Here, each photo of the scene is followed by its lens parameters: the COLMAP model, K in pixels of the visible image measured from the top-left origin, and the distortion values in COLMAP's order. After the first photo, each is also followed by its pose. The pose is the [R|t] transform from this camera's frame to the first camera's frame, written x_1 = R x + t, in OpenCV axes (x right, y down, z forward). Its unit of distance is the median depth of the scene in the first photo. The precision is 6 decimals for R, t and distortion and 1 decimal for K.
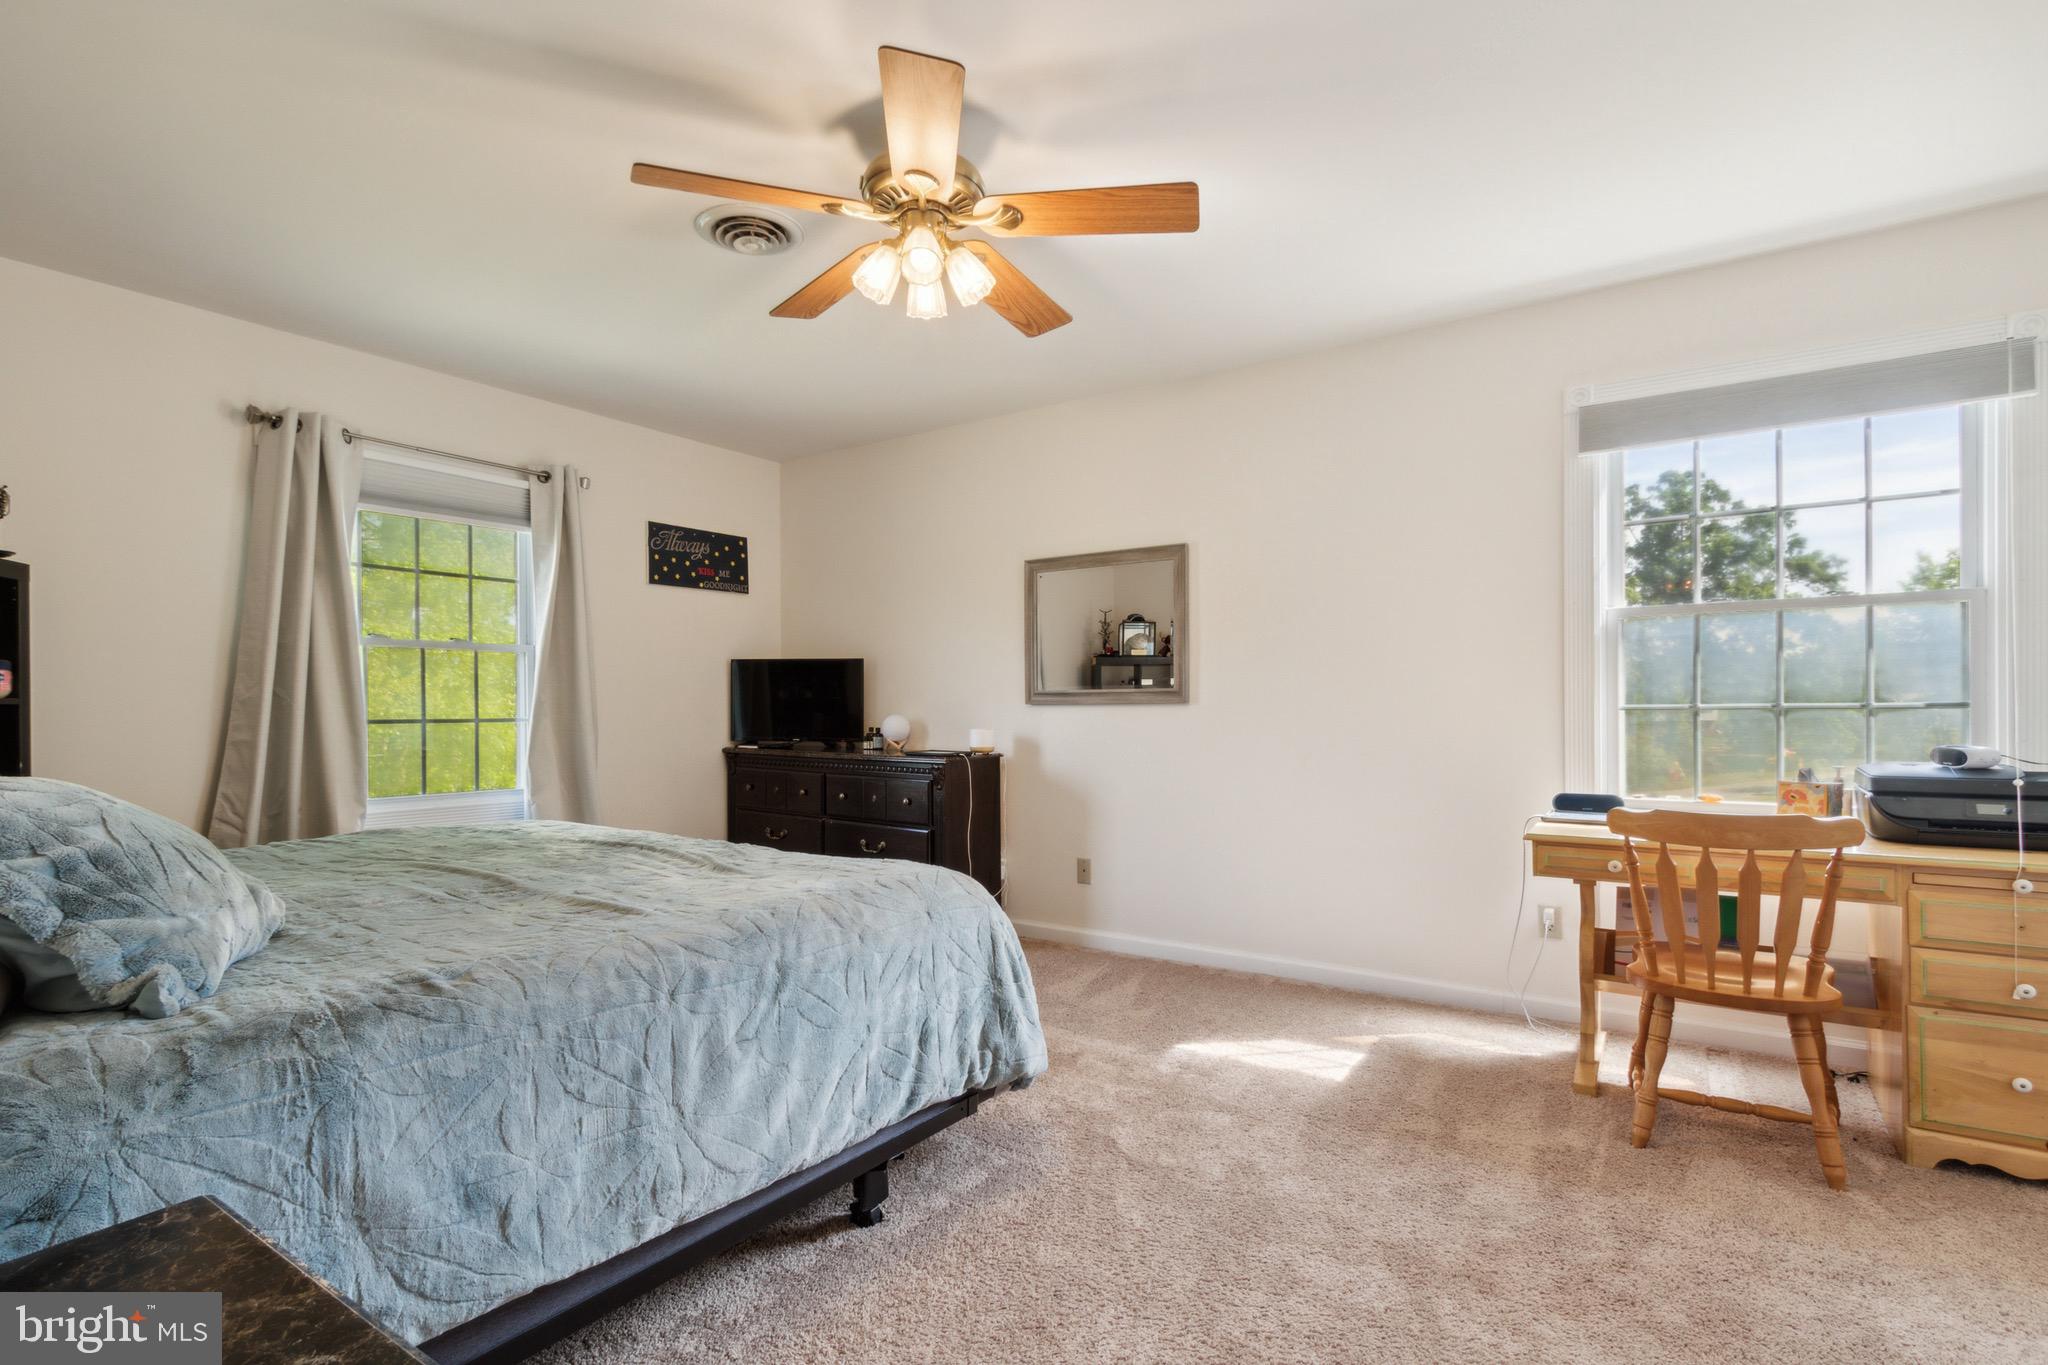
lens RADIAL K [[972.6, 0, 990.0], [0, 972.6, 704.2], [0, 0, 1]] dist [0.005713, -0.002107]
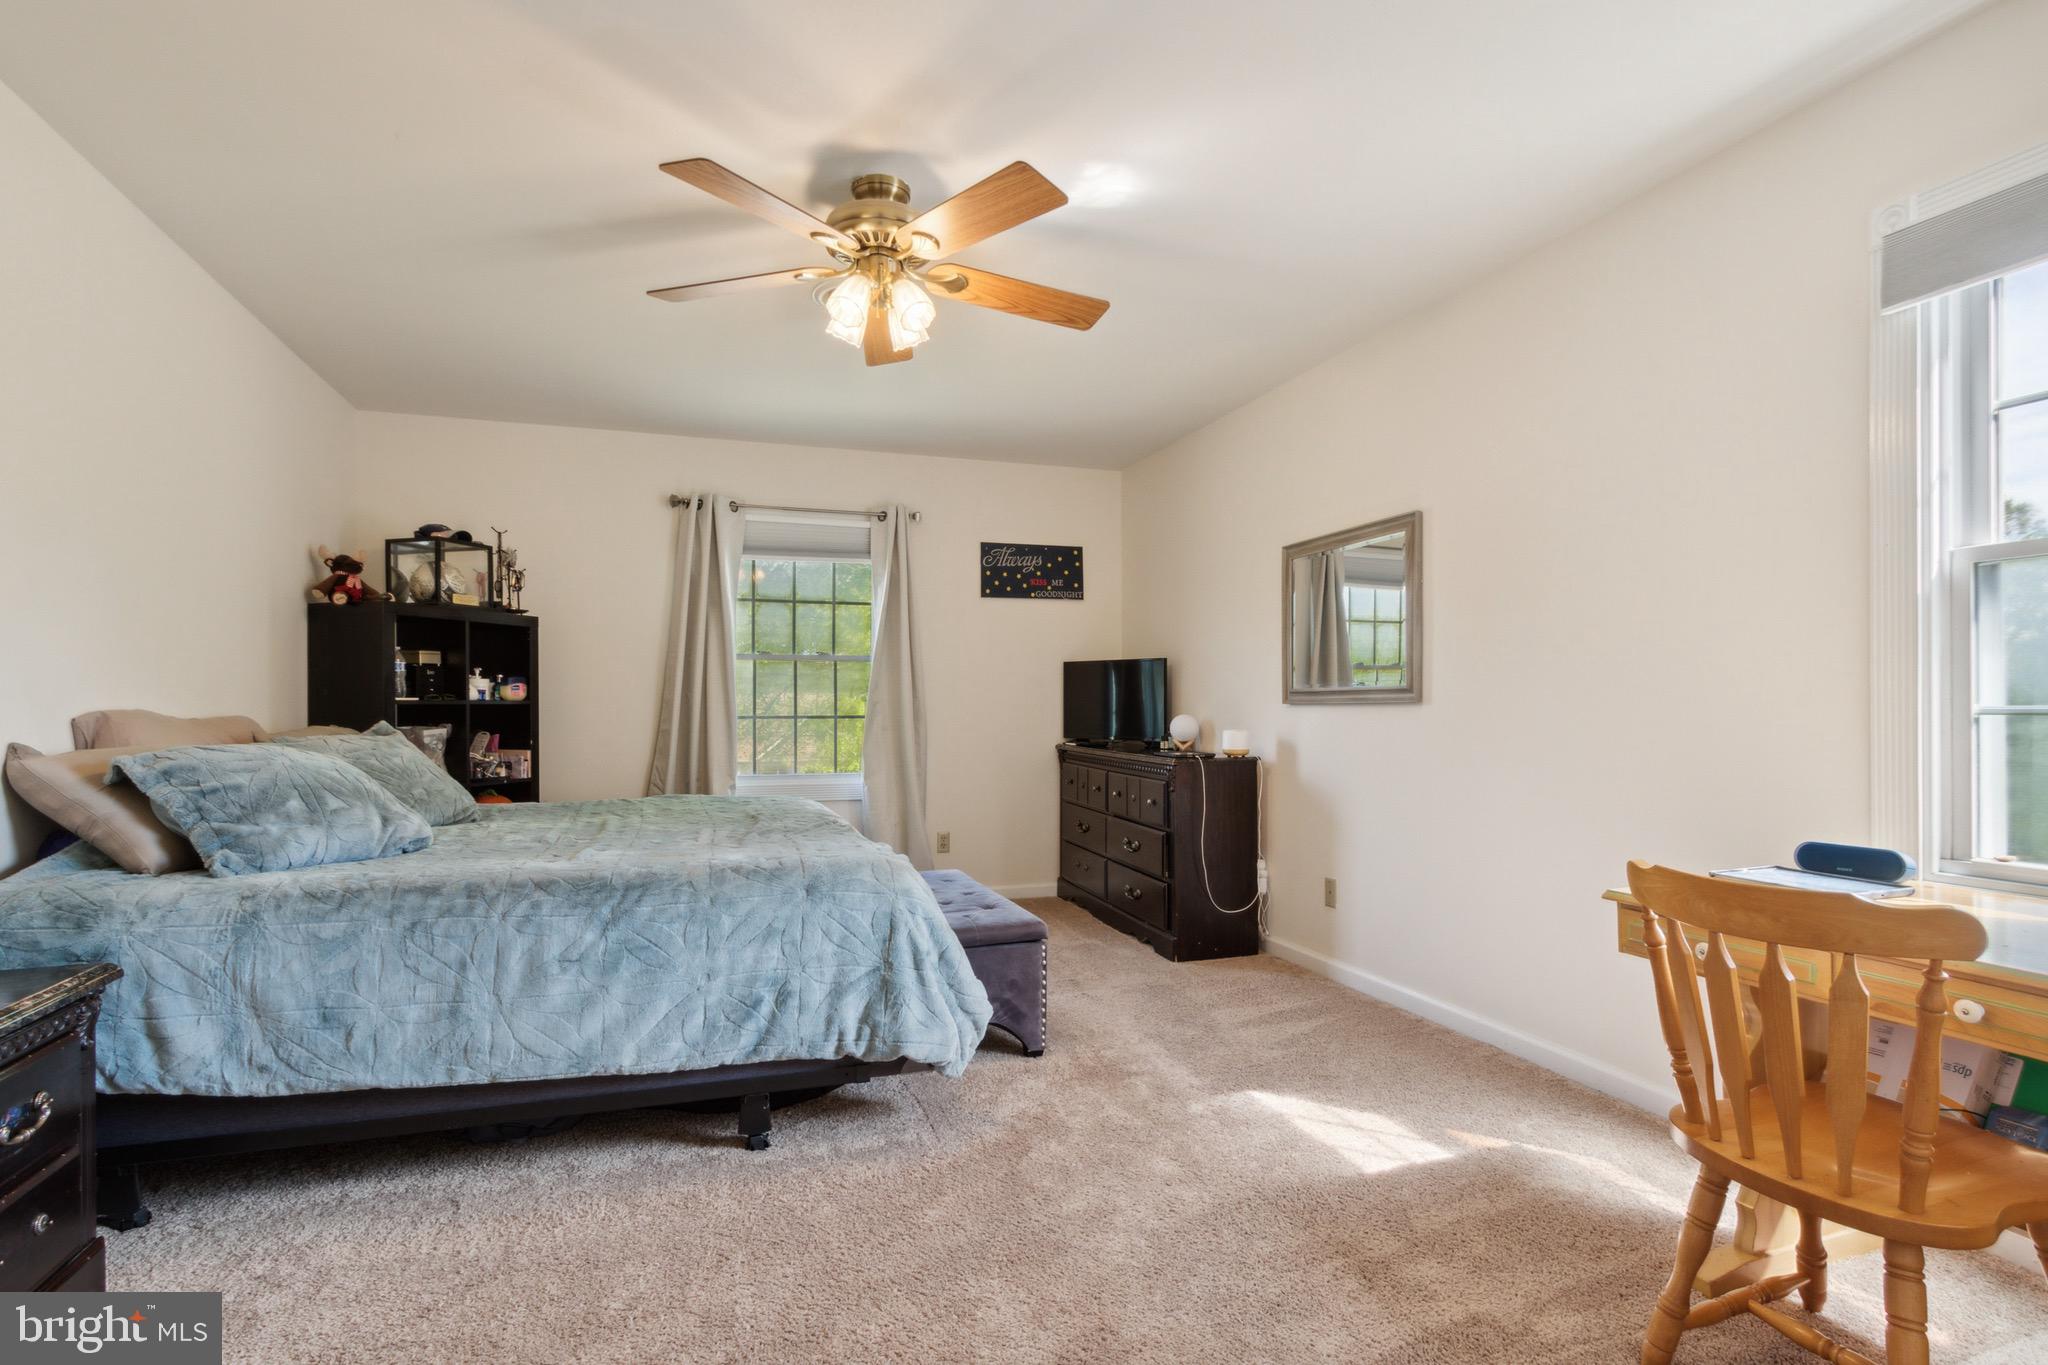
lens RADIAL K [[972.6, 0, 991.1], [0, 972.6, 702.3], [0, 0, 1]] dist [0.005713, -0.002107]
pose [[0.804519, -0.000591, -0.593926, 0.587202], [0.000618, 1.000000, -0.000159, -0.002153], [0.593926, -0.000239, 0.804519, 0.166411]]
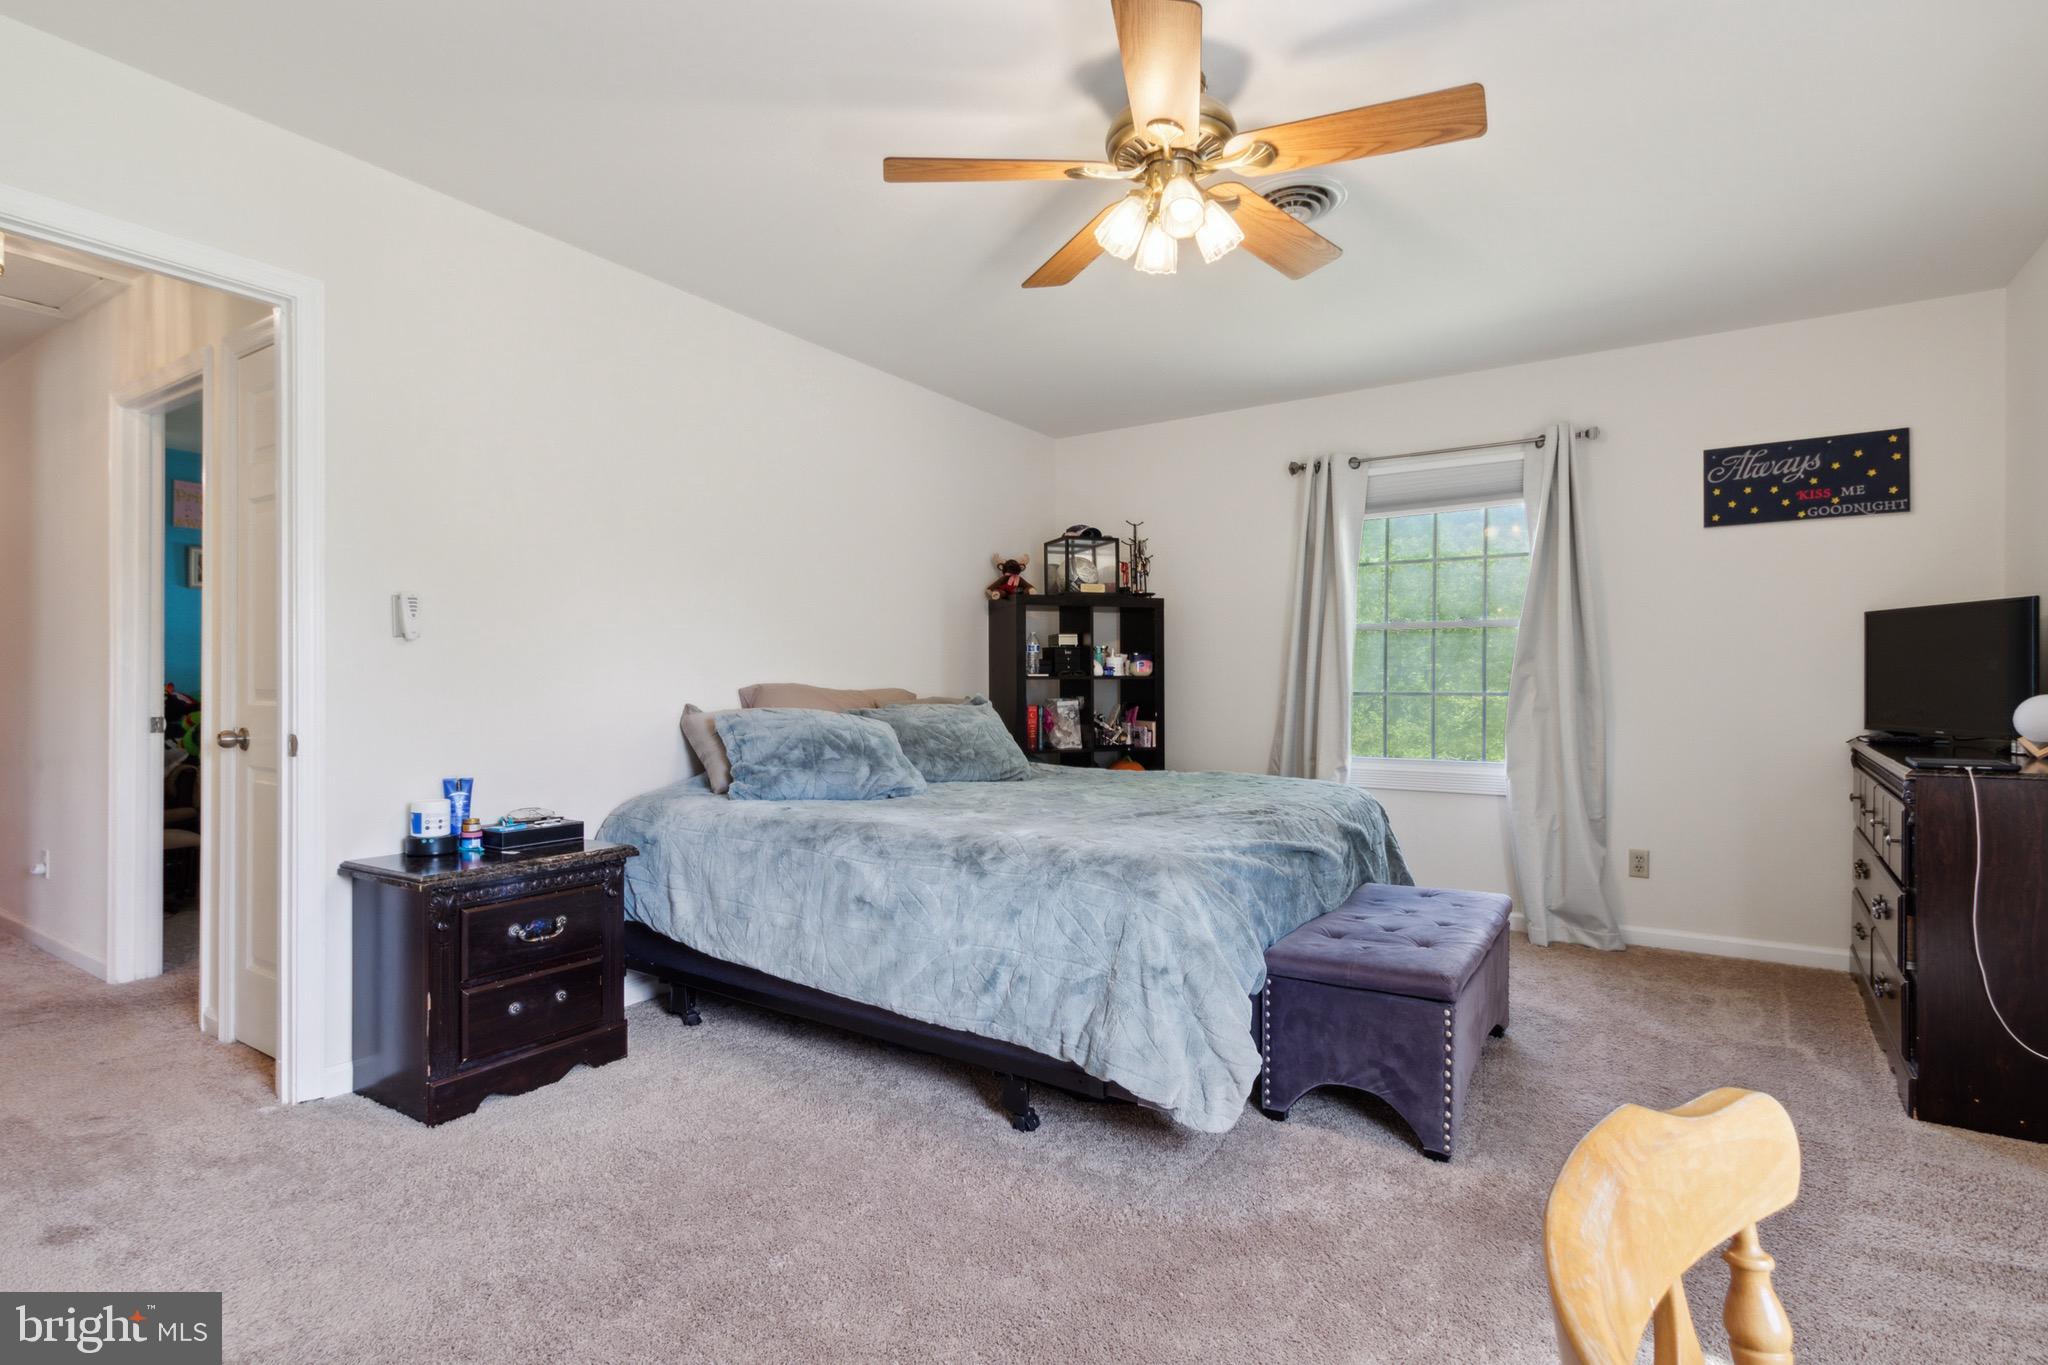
lens RADIAL K [[972.6, 0, 1022.1], [0, 972.6, 685.7], [0, 0, 1]] dist [0.005713, -0.002107]
pose [[0.054128, 0.005431, -0.998519, 0.754144], [0.003044, 0.999980, 0.005604, 0.001355], [0.998529, -0.003342, 0.054111, 0.690573]]
